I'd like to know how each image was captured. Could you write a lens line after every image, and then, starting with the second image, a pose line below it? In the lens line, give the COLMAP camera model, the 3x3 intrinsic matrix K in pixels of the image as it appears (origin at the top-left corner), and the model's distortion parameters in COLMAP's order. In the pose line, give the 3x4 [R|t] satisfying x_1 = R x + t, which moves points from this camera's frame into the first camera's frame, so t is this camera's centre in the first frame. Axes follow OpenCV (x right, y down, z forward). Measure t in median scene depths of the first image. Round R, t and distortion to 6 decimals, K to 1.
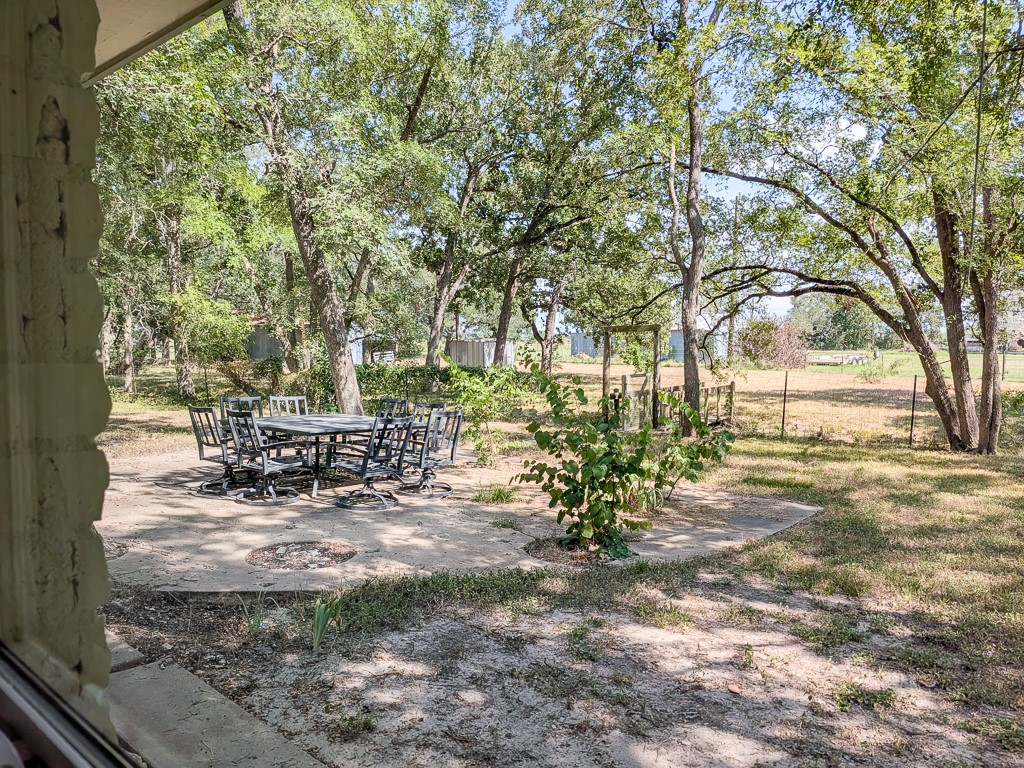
lens RADIAL K [[734.2, 0, 513.8], [0, 734.2, 385.1], [0, 0, 1]] dist [0.029389, -0.054596]
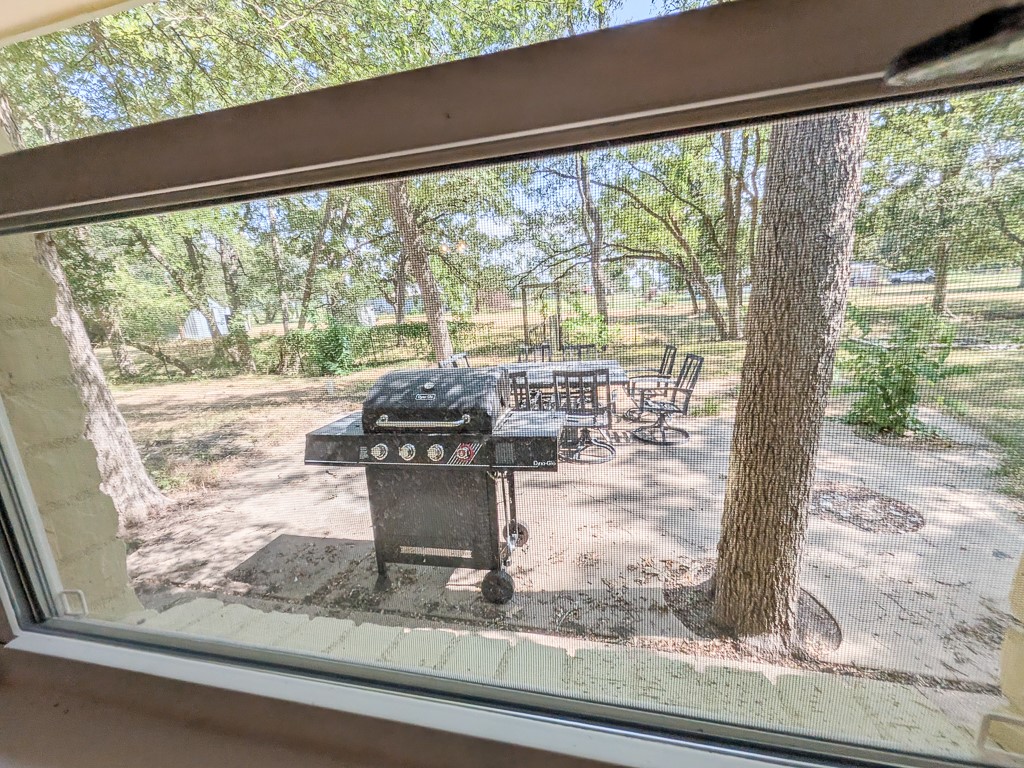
lens RADIAL K [[410.4, 0, 510.7], [0, 410.4, 385.9], [0, 0, 1]] dist [-0.001421, -0.000228]
pose [[0.885647, -0.164451, 0.434265, -0.364638], [0.100431, 0.980891, 0.166632, -0.026852], [-0.453369, -0.103964, 0.885239, 0.293739]]
